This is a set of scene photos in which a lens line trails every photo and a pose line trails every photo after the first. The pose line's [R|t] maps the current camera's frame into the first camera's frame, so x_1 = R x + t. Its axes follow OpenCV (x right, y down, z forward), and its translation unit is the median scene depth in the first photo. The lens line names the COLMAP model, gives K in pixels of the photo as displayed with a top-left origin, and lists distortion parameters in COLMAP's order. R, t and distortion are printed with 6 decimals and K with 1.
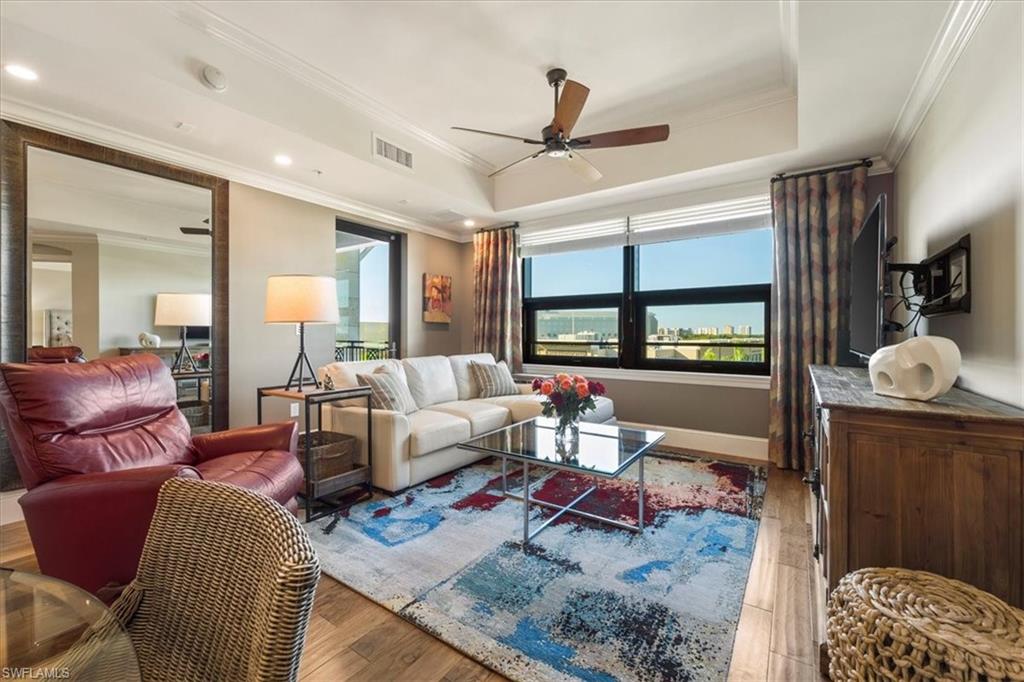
lens RADIAL K [[414.4, 0, 506.1], [0, 414.4, 334.6], [0, 0, 1]] dist [-0.000448, -0.000347]
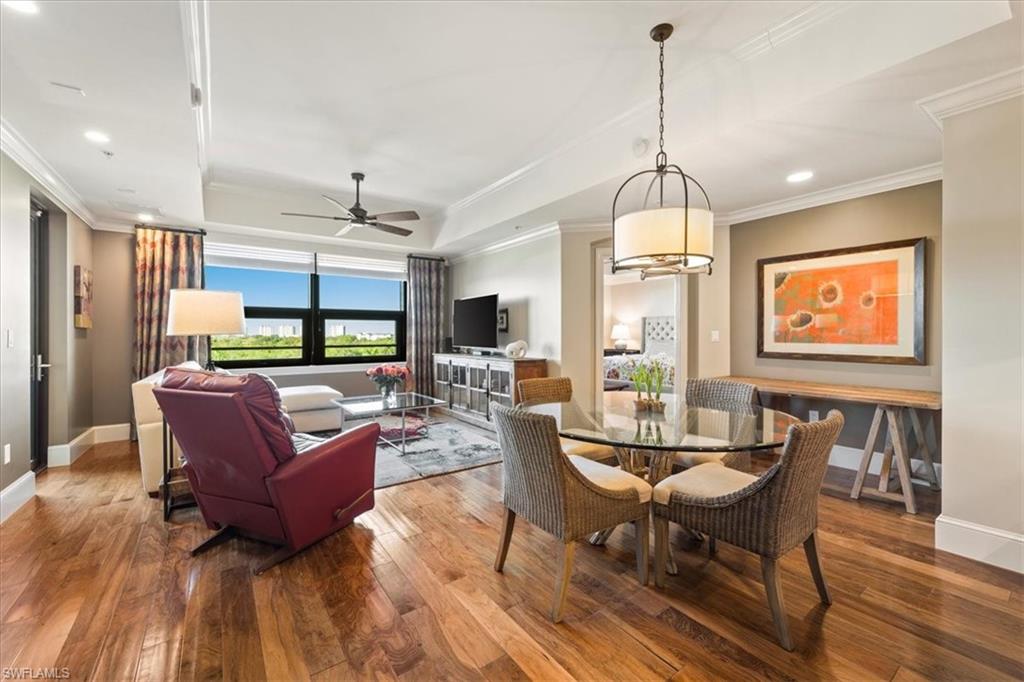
lens RADIAL K [[414.4, 0, 506.1], [0, 414.4, 334.6], [0, 0, 1]] dist [-0.000448, -0.000347]
pose [[0.335341, -0.002303, 0.942094, -0.883731], [0.004688, 0.999989, 0.000776, -0.018467], [-0.942085, 0.004156, 0.335348, -0.035667]]
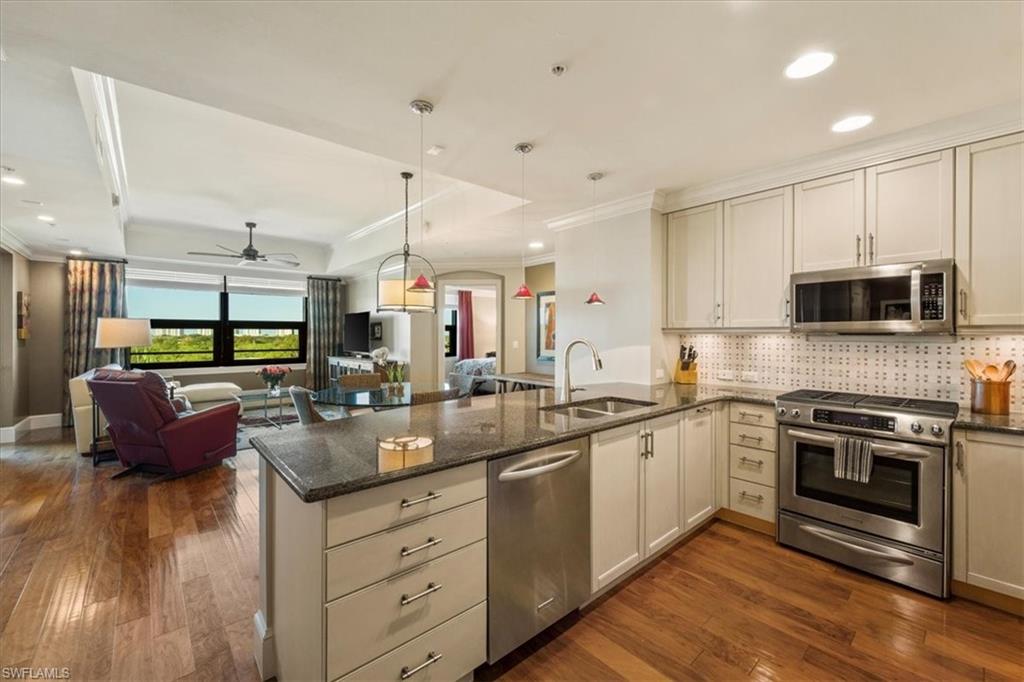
lens RADIAL K [[414.4, 0, 506.1], [0, 414.4, 334.6], [0, 0, 1]] dist [-0.000448, -0.000347]
pose [[0.238744, -0.002061, 0.971080, -1.210701], [0.001908, 0.999997, 0.001653, -0.053453], [-0.971081, 0.001458, 0.238747, -0.560813]]
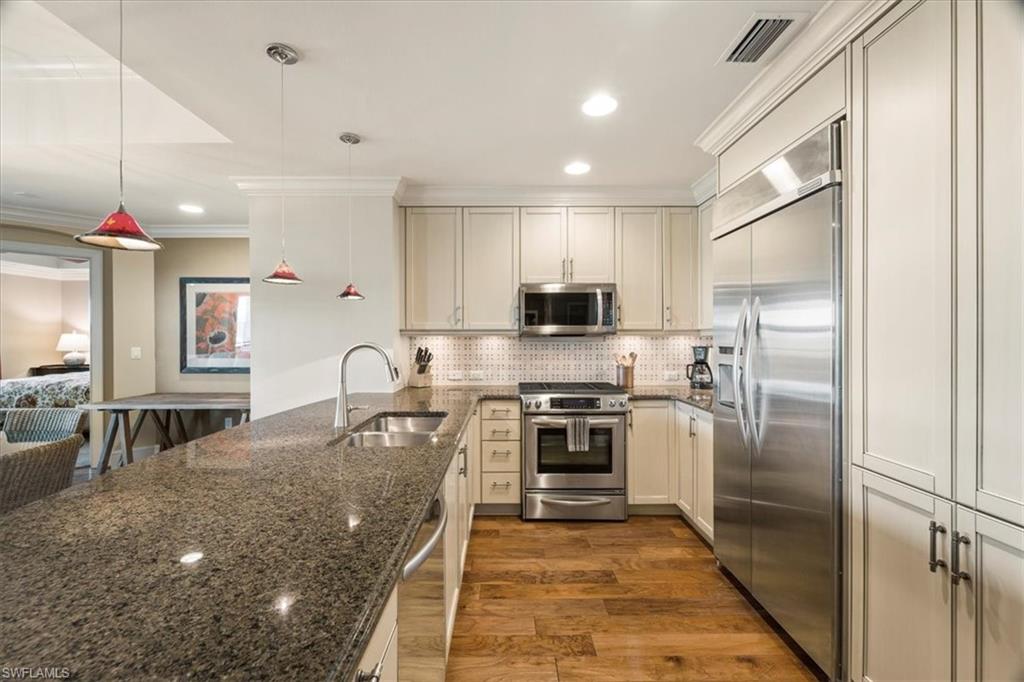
lens RADIAL K [[413.5, 0, 508.9], [0, 413.5, 337.9], [0, 0, 1]] dist [0.001783, -0.000335]
pose [[-0.580969, -0.003327, 0.813919, -1.055714], [0.003505, 0.999972, 0.006589, -0.053144], [-0.813918, 0.006681, -0.580941, -0.368064]]
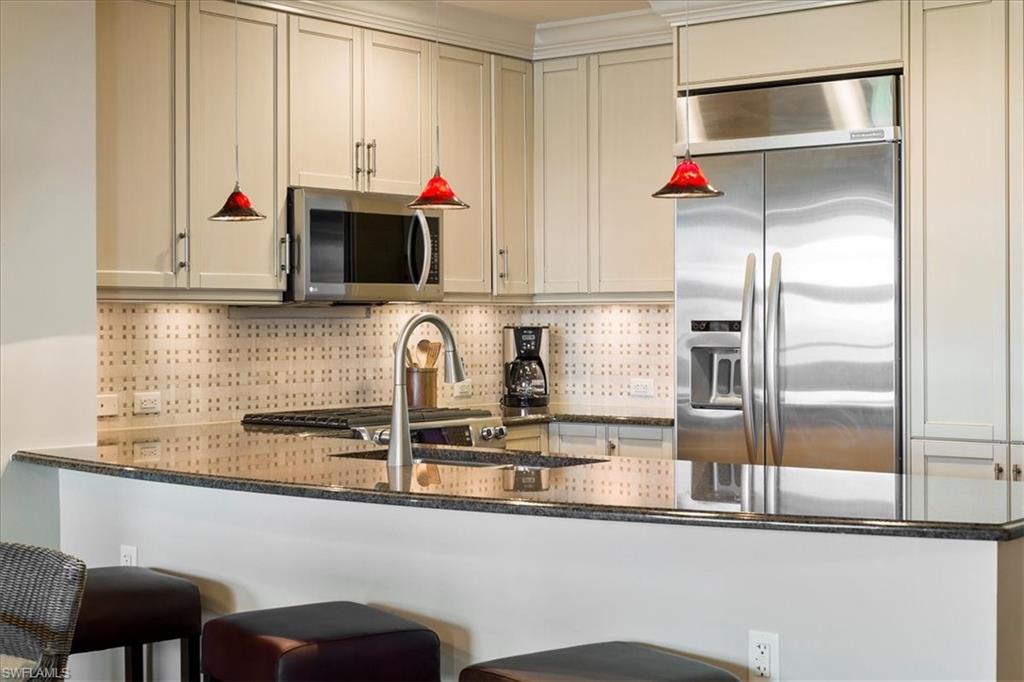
lens RADIAL K [[1617.2, 0, 513.5], [0, 1617.2, 318.3], [0, 0, 1]] dist [0.004262, 0.018761]
pose [[-0.998632, 0.000195, 0.052286, -0.662648], [0.000463, 0.999987, 0.005099, -0.046554], [-0.052284, 0.005117, -0.998619, 0.570628]]
